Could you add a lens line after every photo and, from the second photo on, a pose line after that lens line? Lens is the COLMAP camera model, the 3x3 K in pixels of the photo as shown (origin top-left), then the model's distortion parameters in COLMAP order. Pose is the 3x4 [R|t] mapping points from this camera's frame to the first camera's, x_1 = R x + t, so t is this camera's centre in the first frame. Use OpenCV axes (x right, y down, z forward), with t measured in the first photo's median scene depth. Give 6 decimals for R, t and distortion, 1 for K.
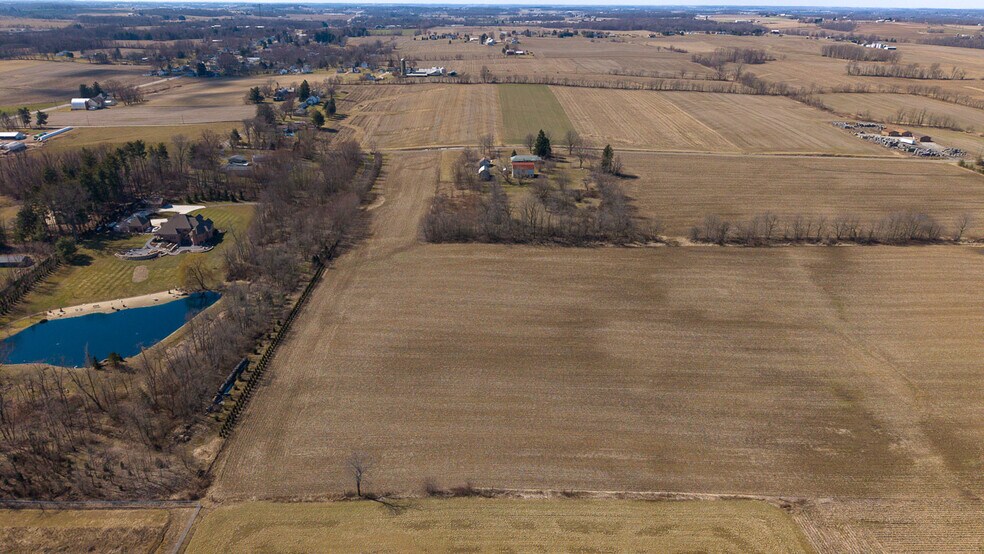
lens RADIAL K [[657.8, 0, 489.7], [0, 657.8, 280.4], [0, 0, 1]] dist [0.031511, -0.035695]
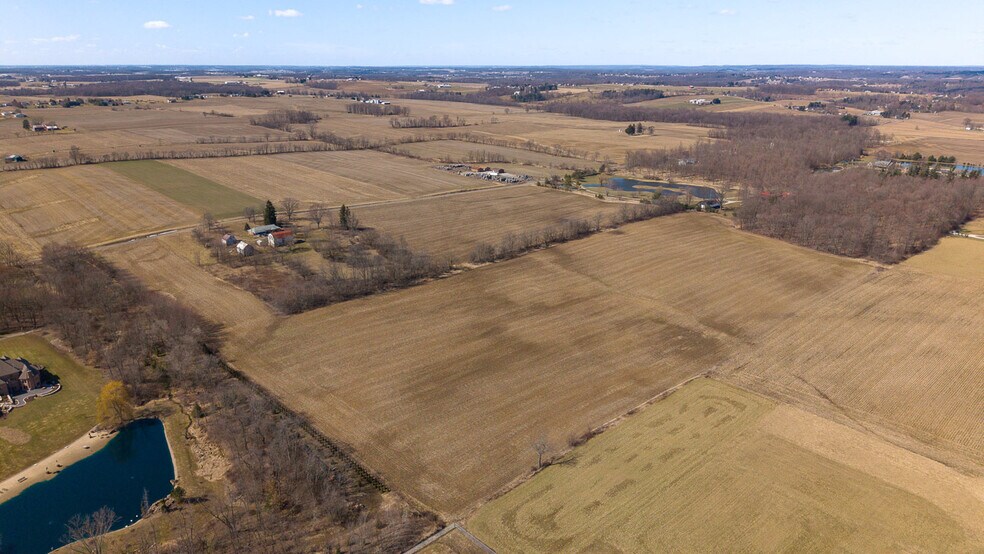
lens RADIAL K [[657.8, 0, 489.7], [0, 657.8, 280.4], [0, 0, 1]] dist [0.031511, -0.035695]
pose [[0.734962, -0.218613, 0.641903, -0.289419], [0.268045, 0.963175, 0.021124, -0.026671], [-0.622883, 0.156534, 0.766495, -0.007420]]
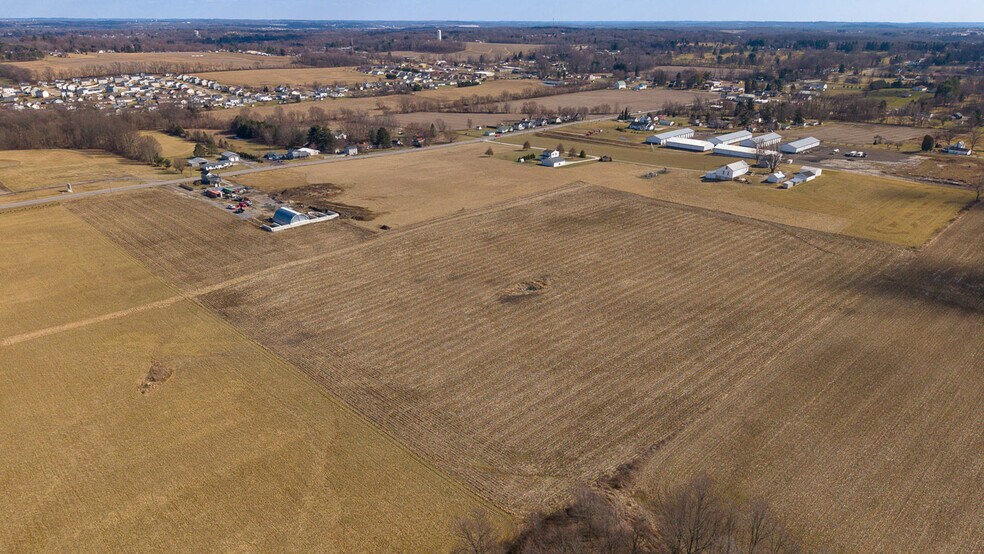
lens RADIAL K [[657.8, 0, 489.7], [0, 657.8, 280.4], [0, 0, 1]] dist [0.031511, -0.035695]
pose [[-0.723393, 0.245888, -0.645168, 0.683920], [-0.277103, 0.752478, 0.597487, -0.097415], [0.632390, 0.610996, -0.476201, 0.326305]]
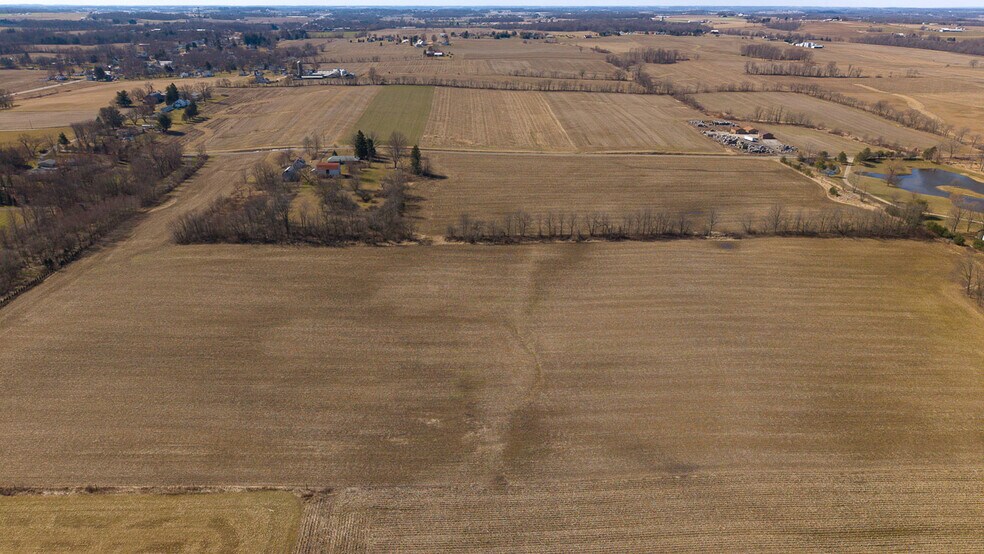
lens RADIAL K [[657.8, 0, 489.7], [0, 657.8, 280.4], [0, 0, 1]] dist [0.031511, -0.035695]
pose [[0.999583, -0.015765, 0.024183, 0.196079], [0.015817, 0.999873, -0.001942, 0.003885], [-0.024150, 0.002324, 0.999706, -0.008343]]
